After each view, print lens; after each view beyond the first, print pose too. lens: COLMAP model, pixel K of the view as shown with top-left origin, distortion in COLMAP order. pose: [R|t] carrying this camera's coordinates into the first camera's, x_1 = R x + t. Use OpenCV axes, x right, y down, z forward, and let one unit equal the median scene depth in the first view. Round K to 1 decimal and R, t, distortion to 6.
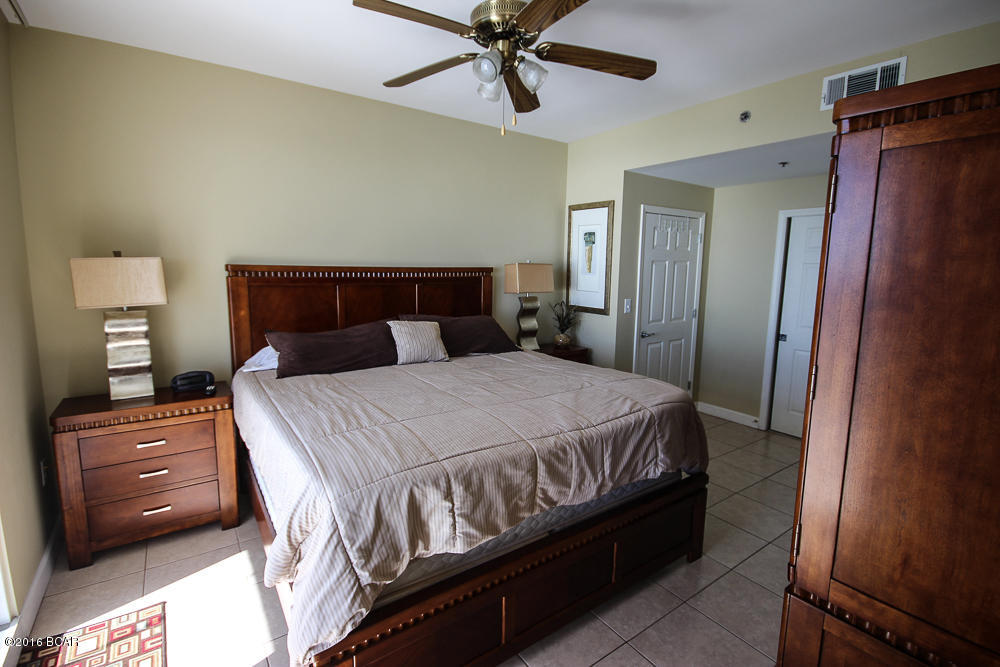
lens RADIAL K [[462.8, 0, 499.2], [0, 462.8, 330.7], [0, 0, 1]] dist [0.001613, -0.004171]
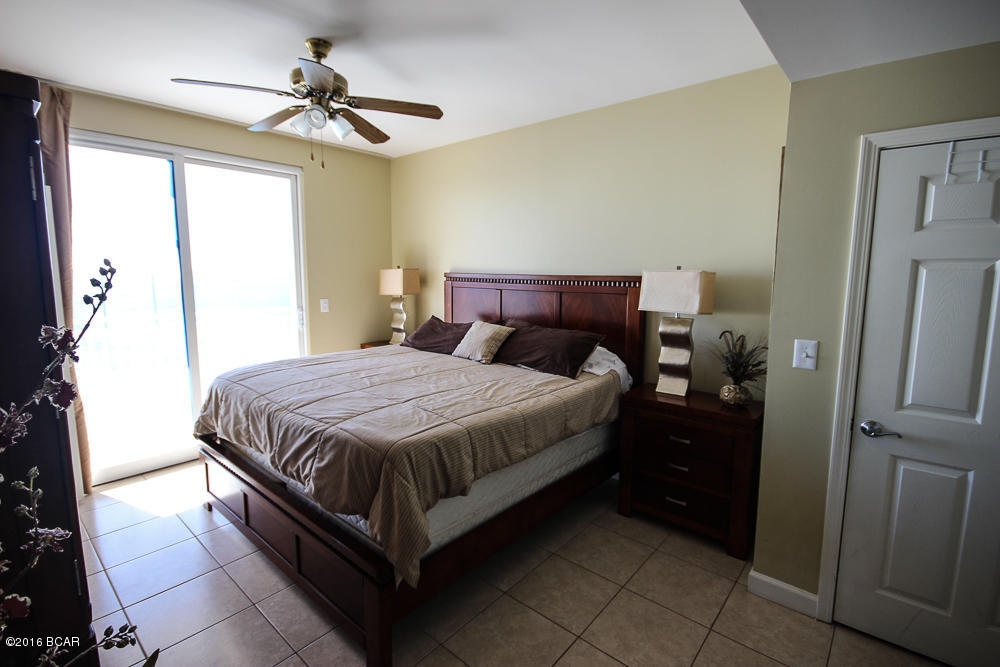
lens RADIAL K [[462.8, 0, 500.3], [0, 462.8, 330.2], [0, 0, 1]] dist [0.001613, -0.004171]
pose [[0.246262, 0.112339, -0.962671, 0.668572], [-0.141602, 0.986772, 0.078928, -0.072246], [0.958803, 0.116879, 0.258912, 0.563664]]
